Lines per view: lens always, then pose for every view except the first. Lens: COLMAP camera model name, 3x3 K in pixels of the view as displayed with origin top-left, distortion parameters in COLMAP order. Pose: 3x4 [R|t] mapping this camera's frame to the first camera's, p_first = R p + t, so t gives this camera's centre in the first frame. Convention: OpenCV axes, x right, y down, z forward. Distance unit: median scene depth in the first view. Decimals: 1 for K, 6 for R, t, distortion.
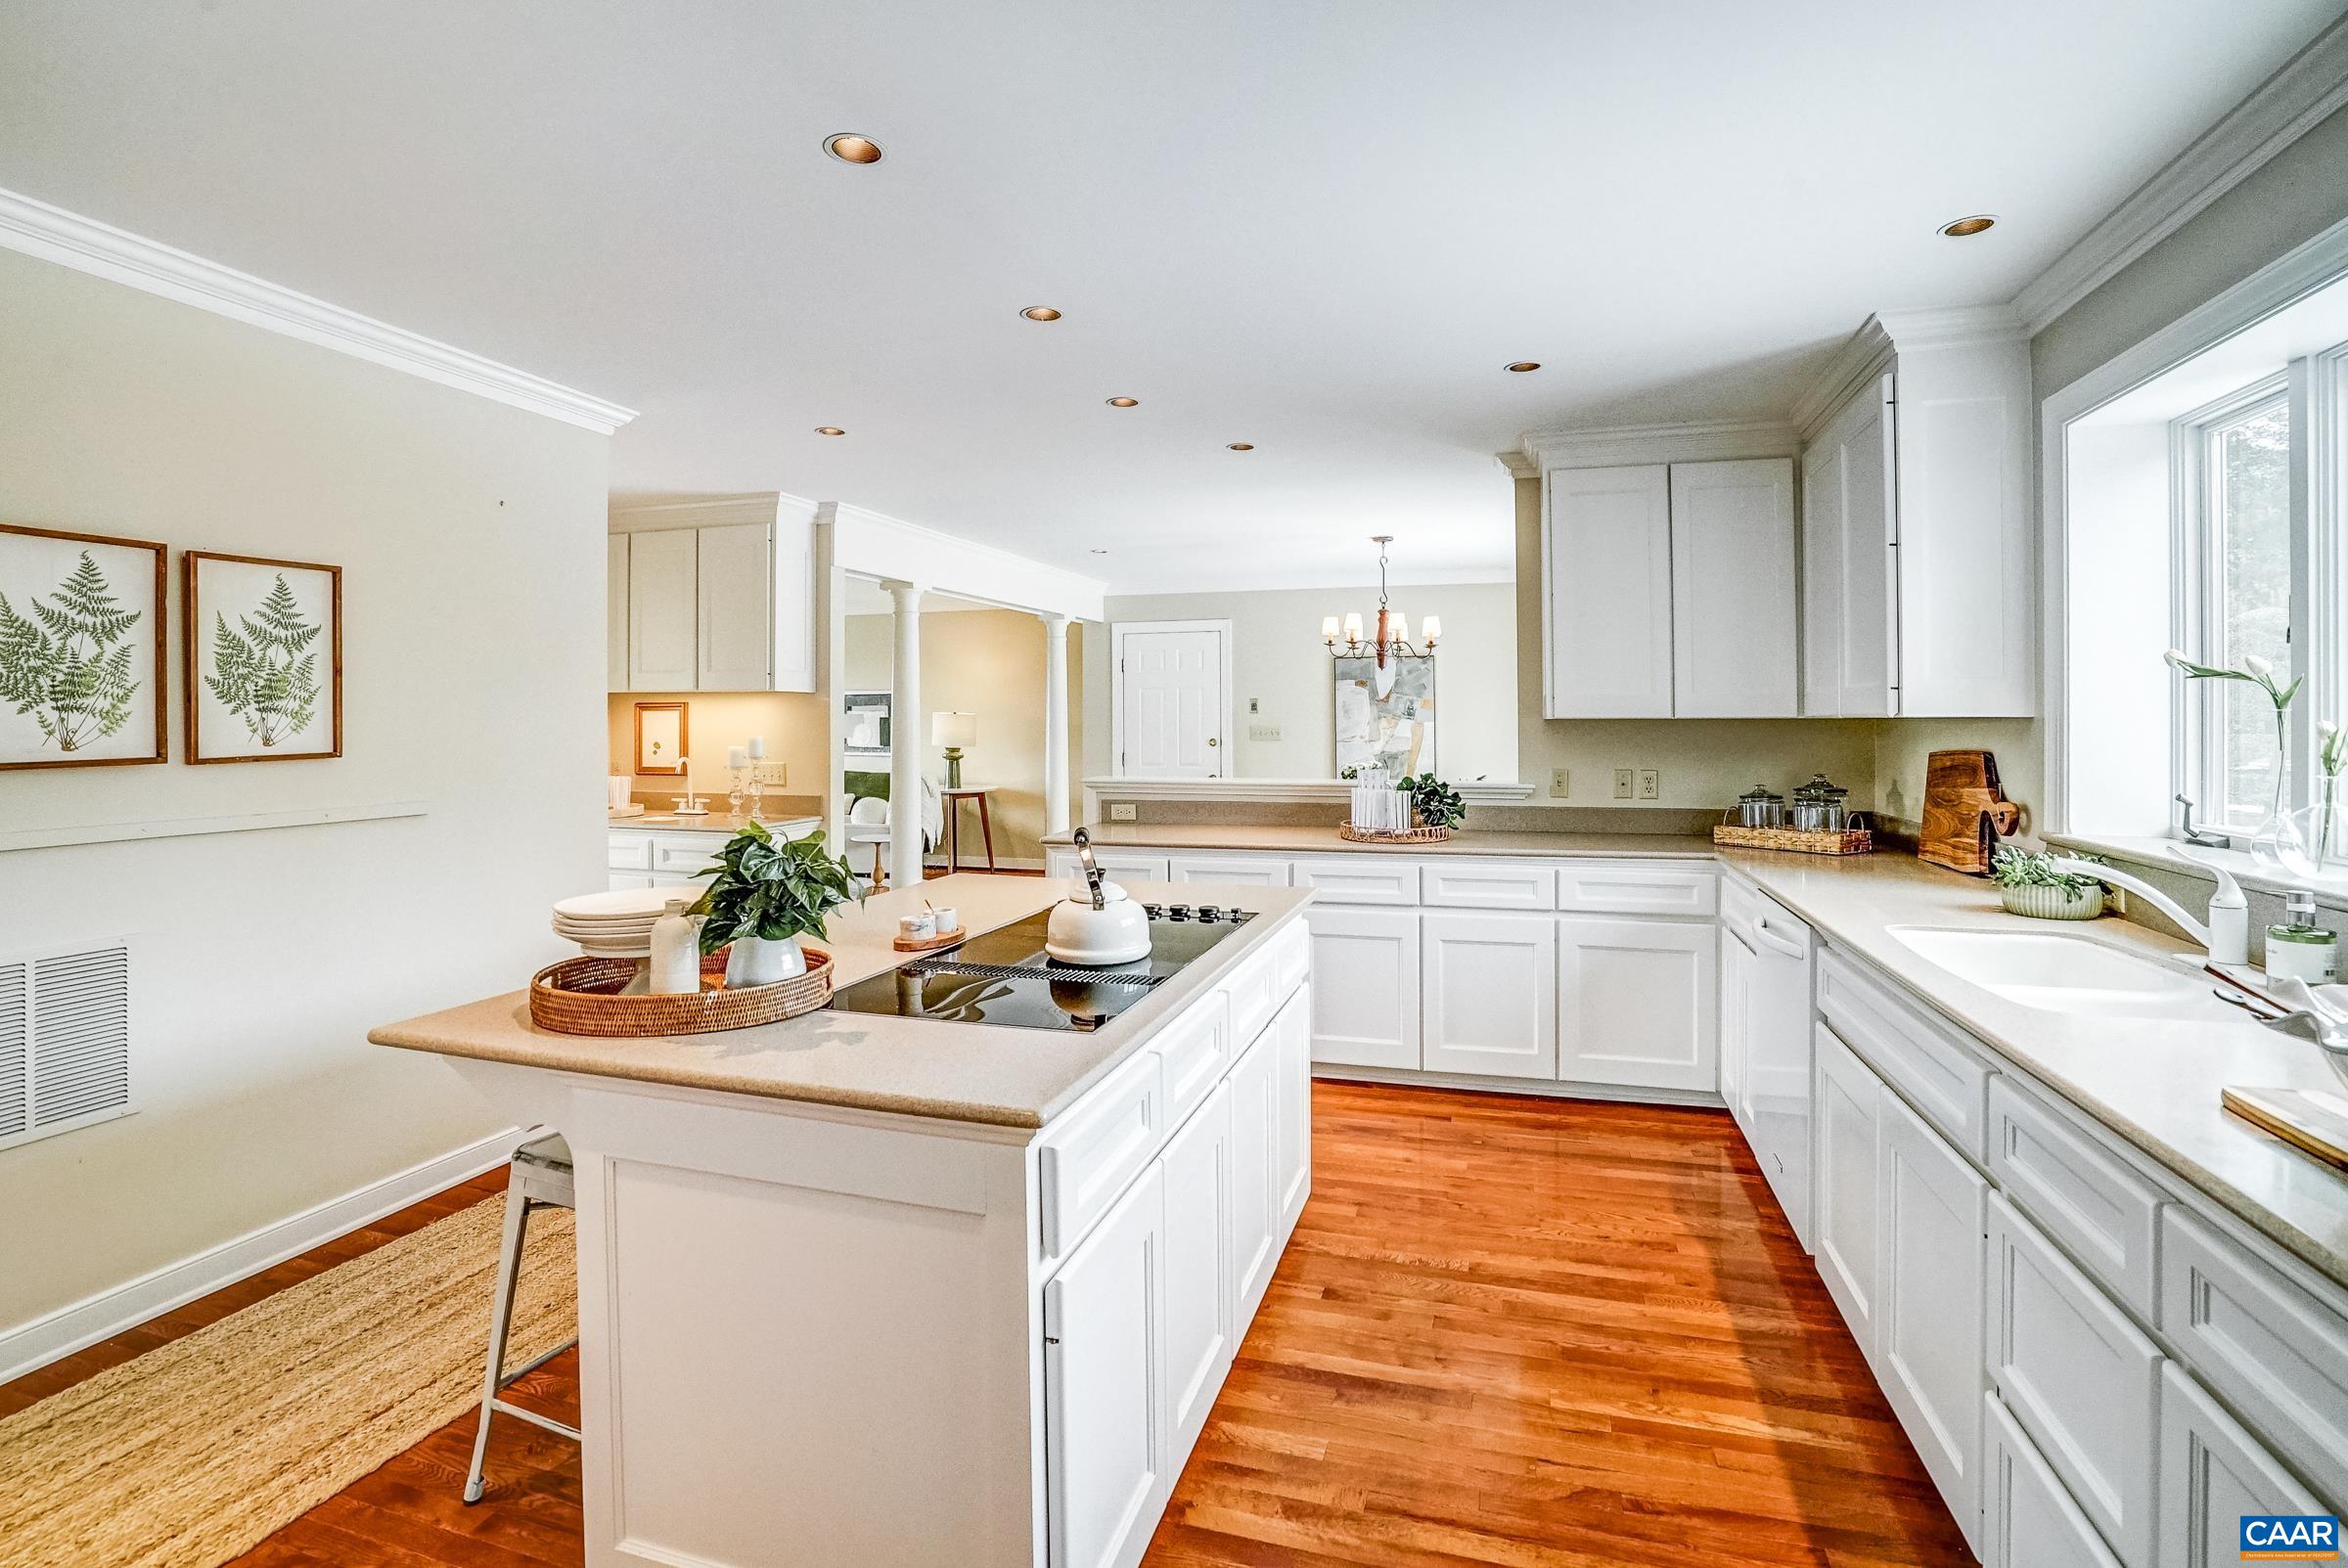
lens RADIAL K [[1134.1, 0, 1159.0], [0, 1134.1, 717.1], [0, 0, 1]] dist [-0.052572, 0.017176]
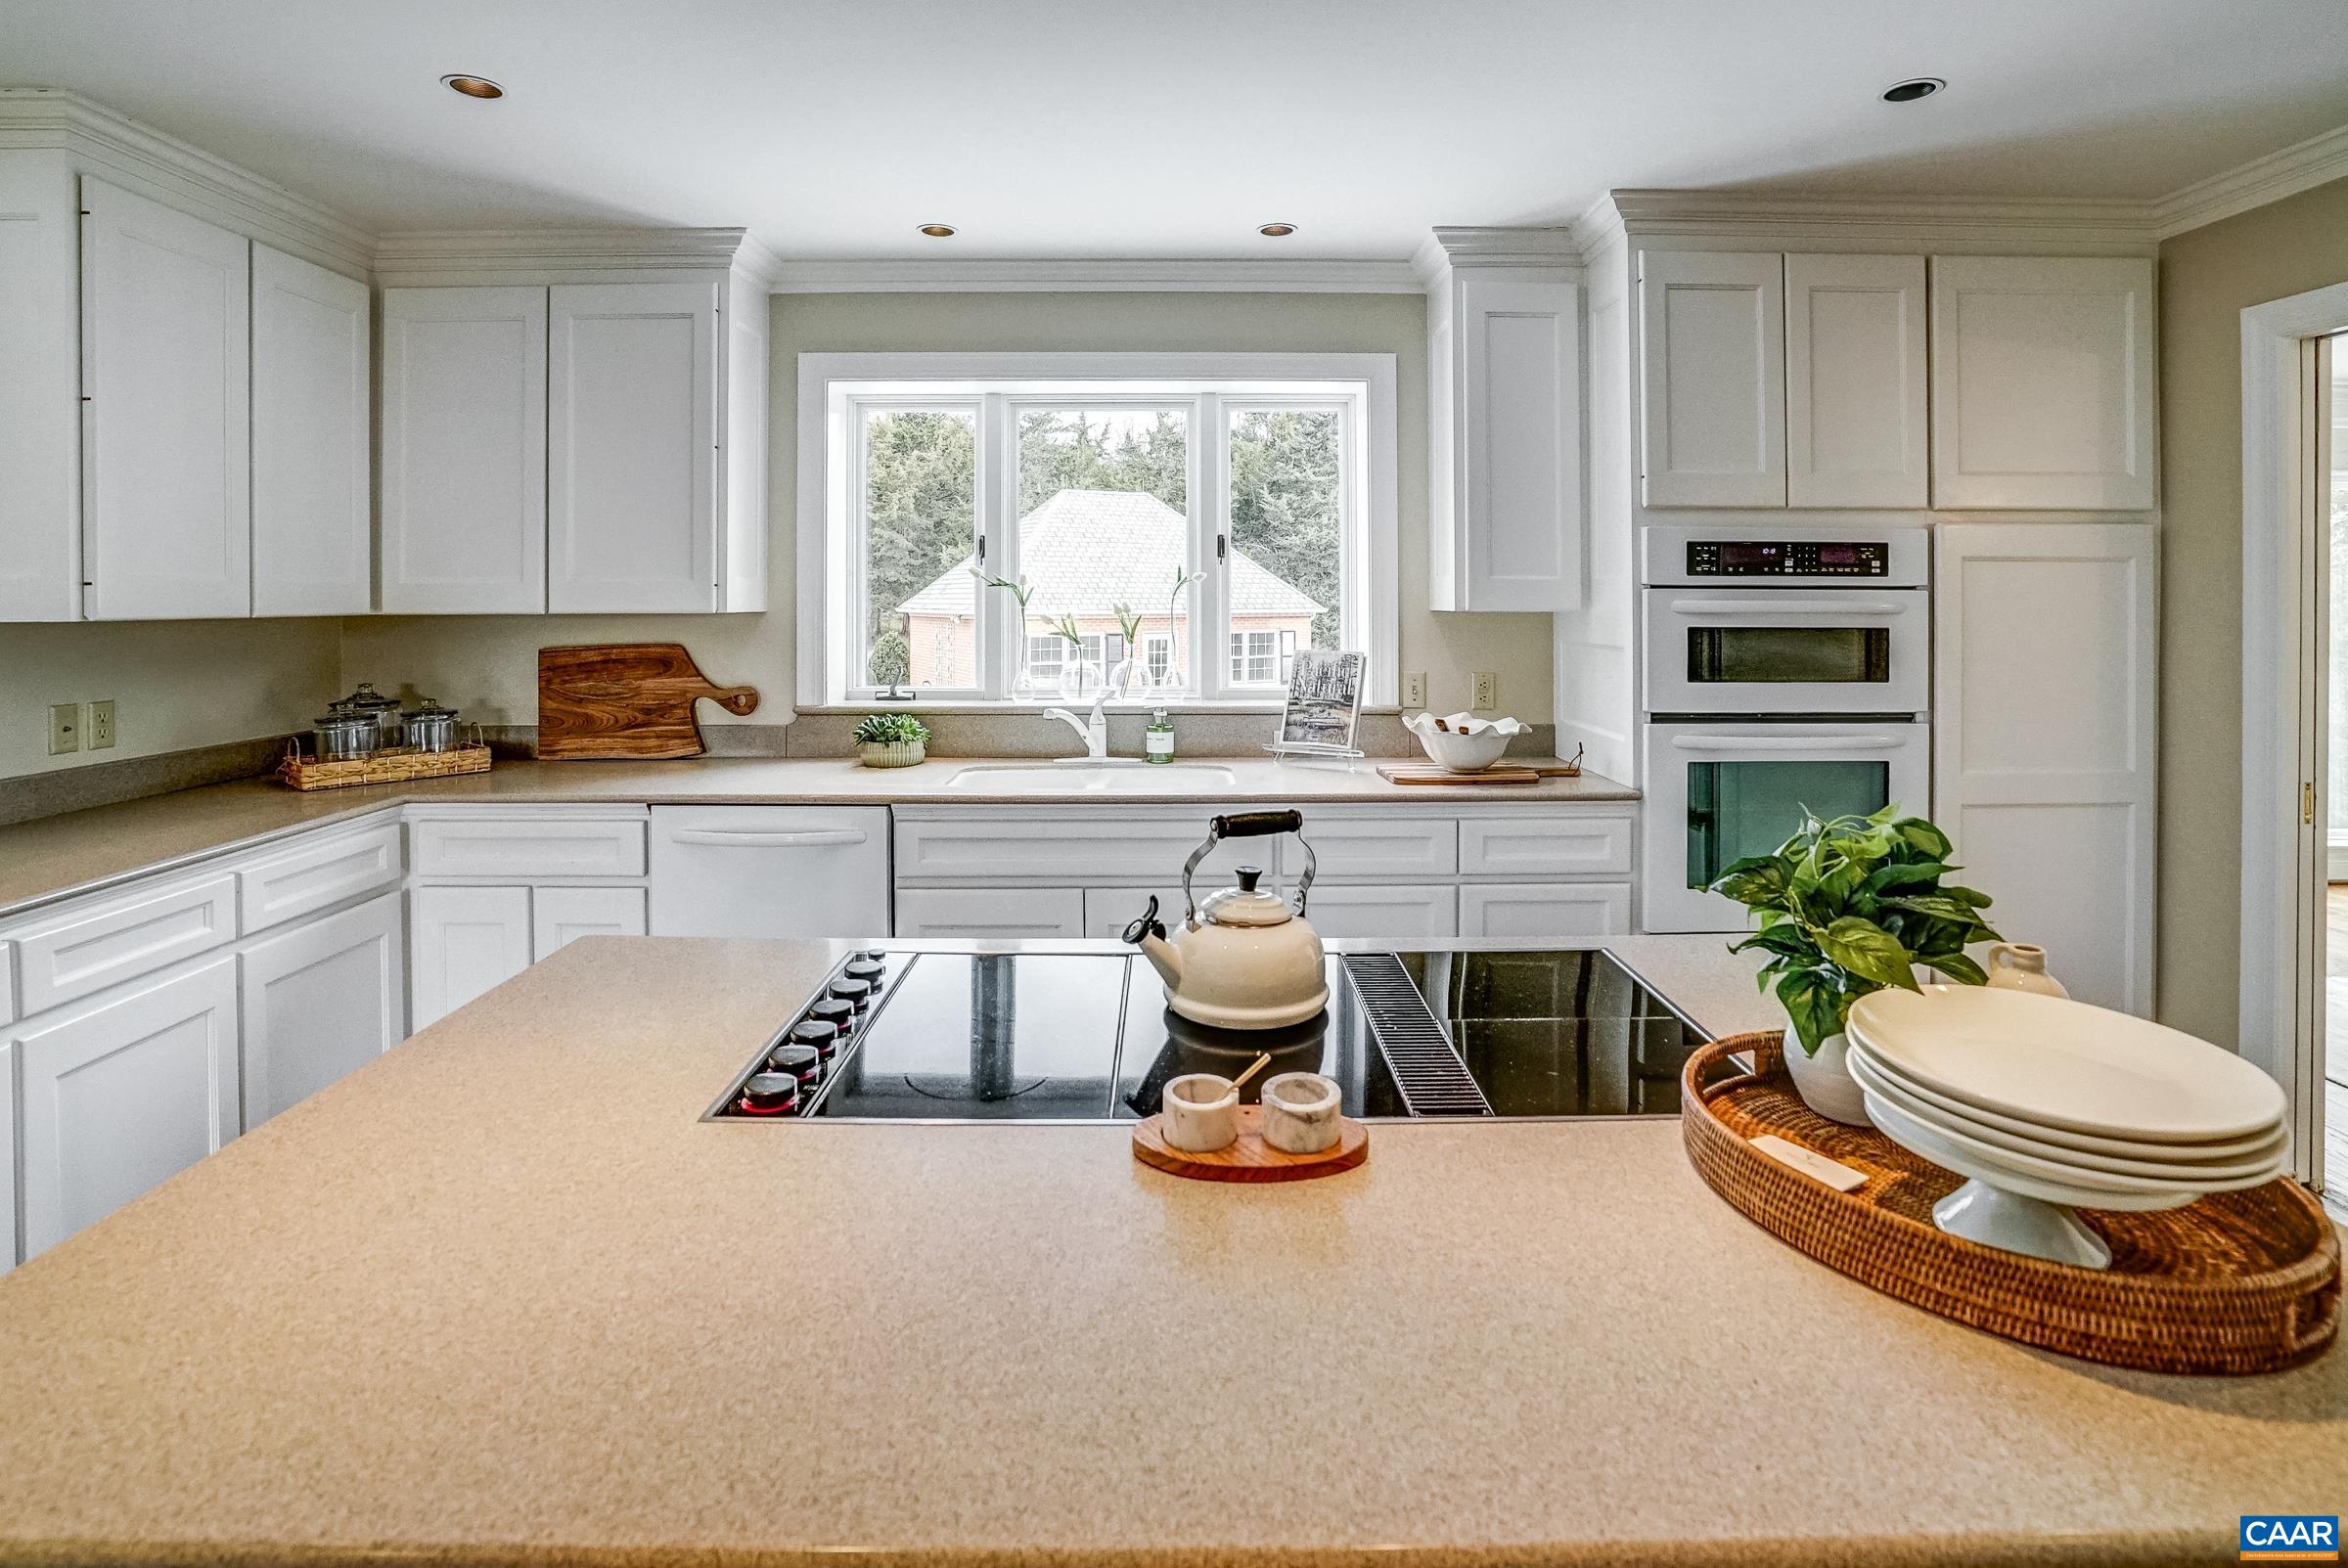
lens RADIAL K [[1134.1, 0, 1168.1], [0, 1134.1, 606.9], [0, 0, 1]] dist [-0.052572, 0.017176]
pose [[-0.319714, -0.008239, 0.947478, -0.503625], [-0.000988, 0.999965, 0.008362, -0.016492], [-0.947514, 0.001738, -0.319711, 1.002798]]
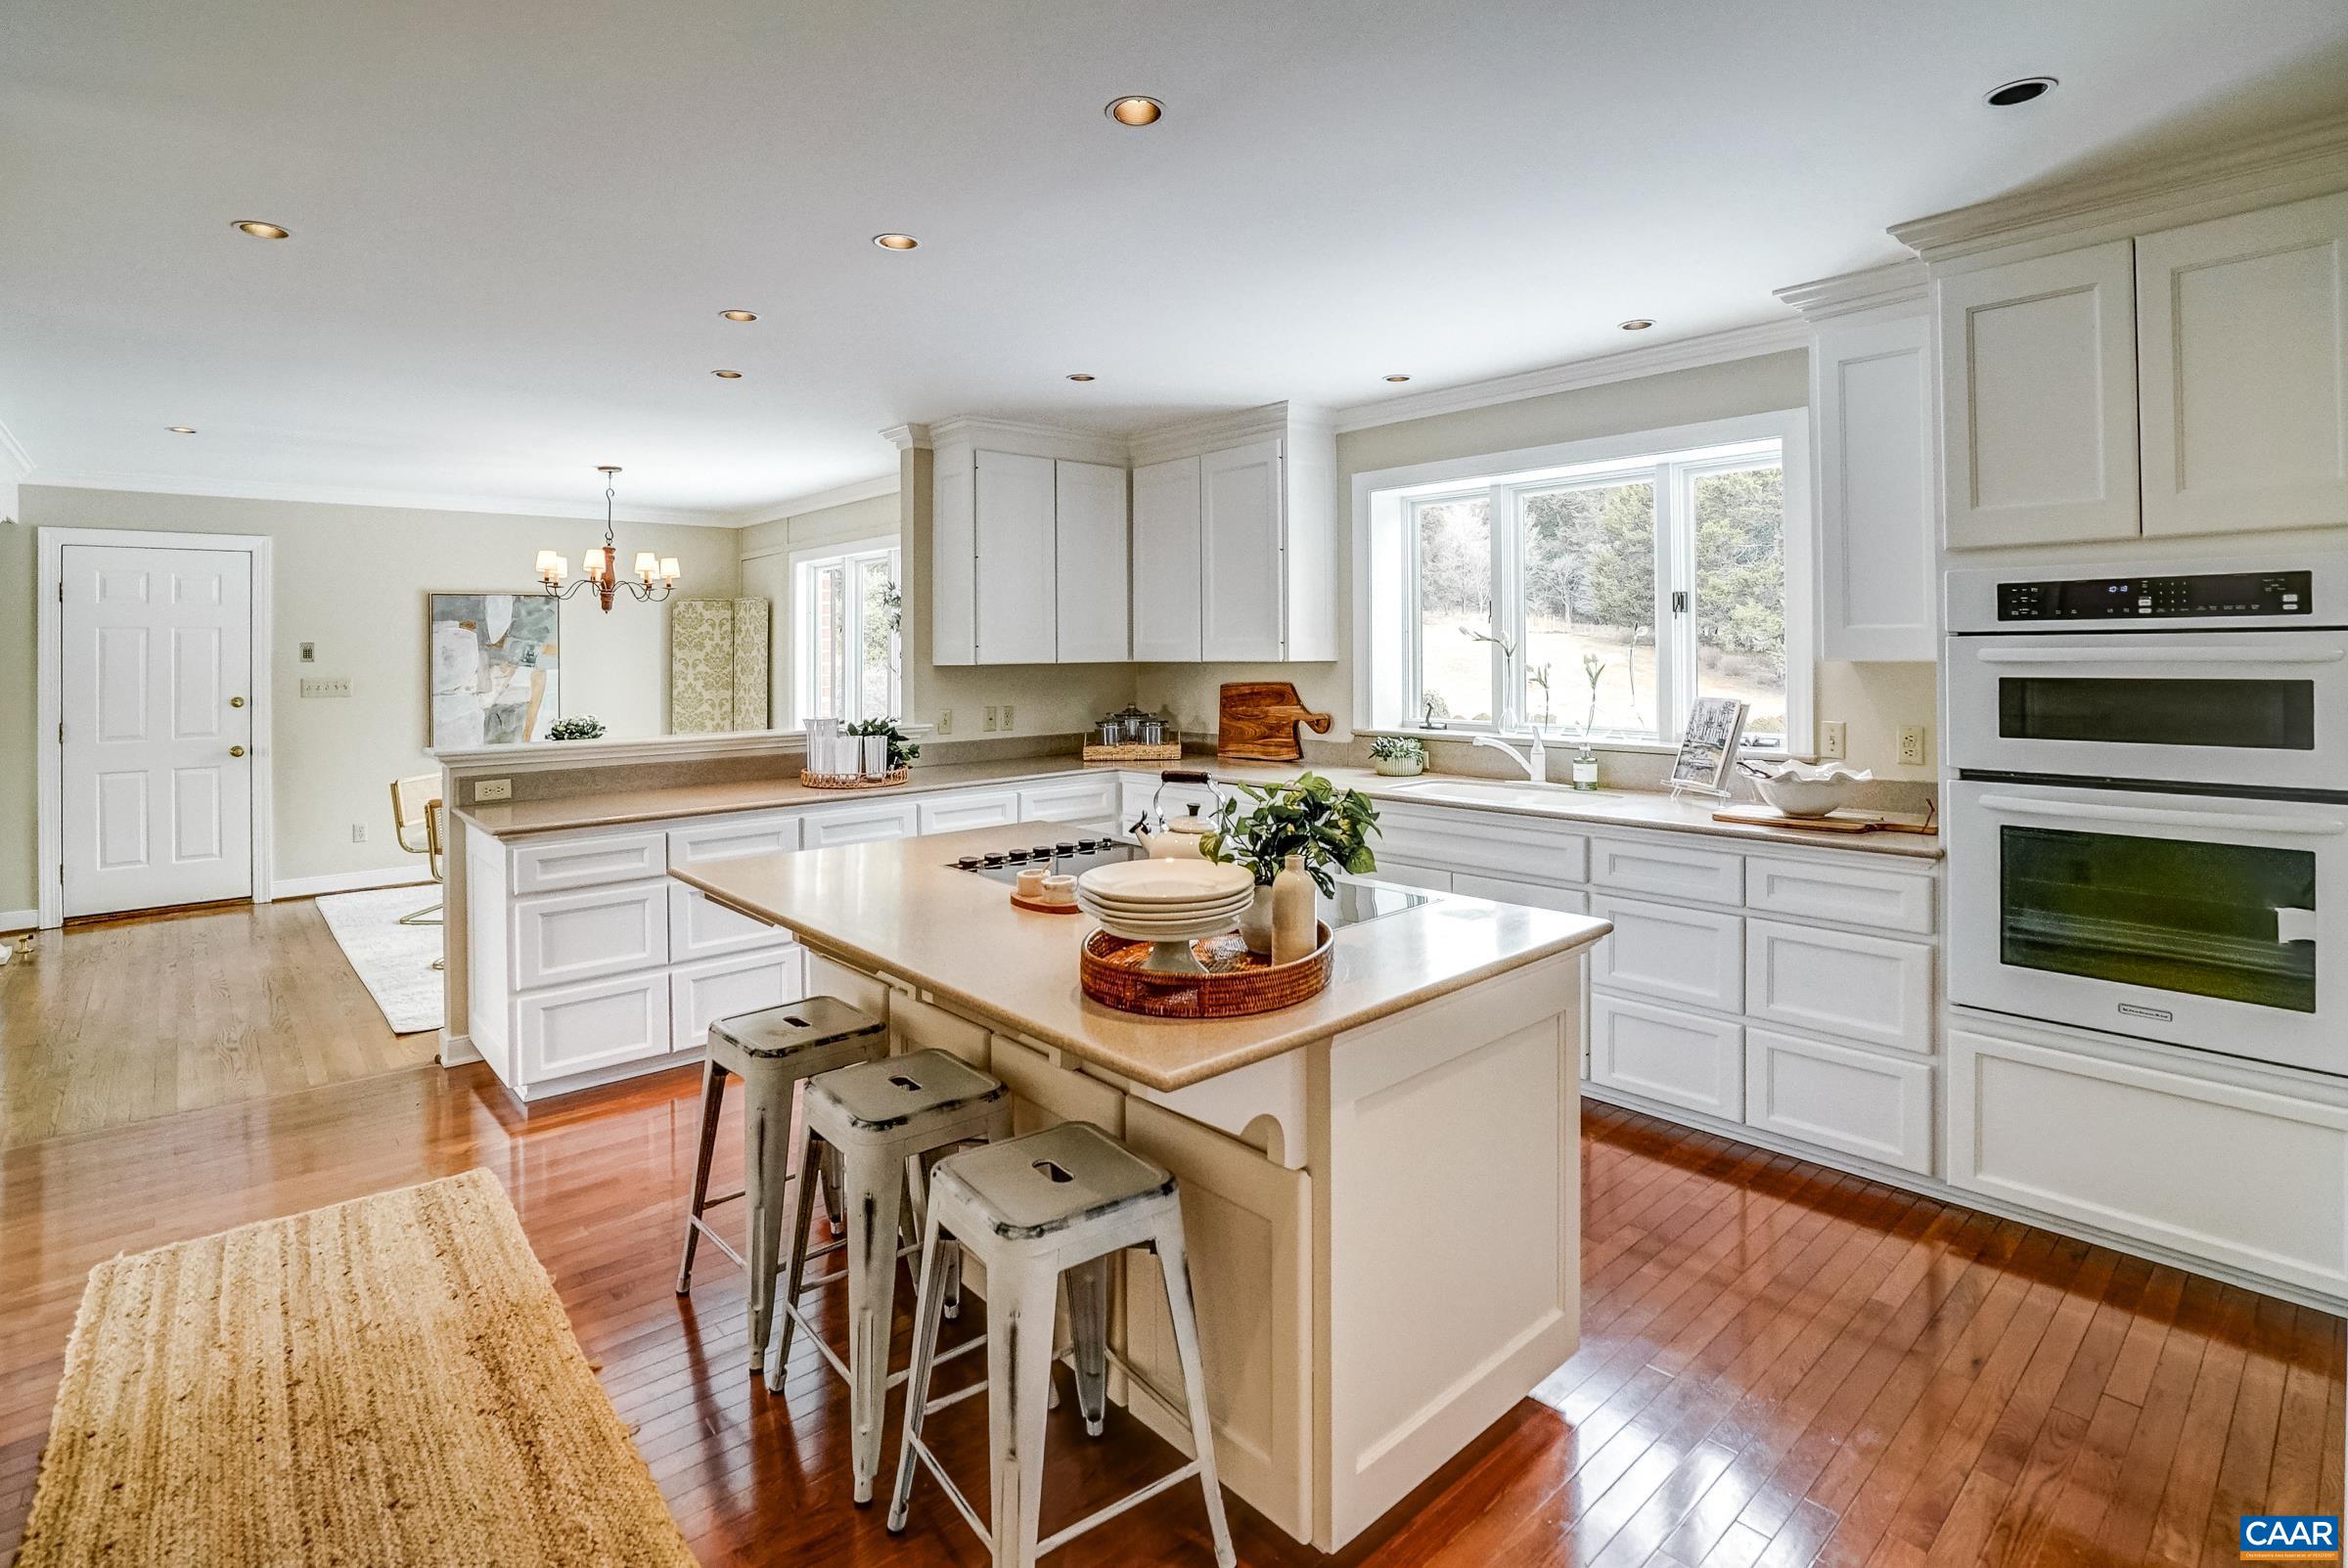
lens RADIAL K [[1134.1, 0, 1170.3], [0, 1134.1, 654.5], [0, 0, 1]] dist [-0.052572, 0.017176]
pose [[0.507723, -0.005684, 0.861502, -0.826932], [0.007873, 0.999967, 0.001958, -0.016072], [-0.861484, 0.005789, 0.507751, 0.359145]]
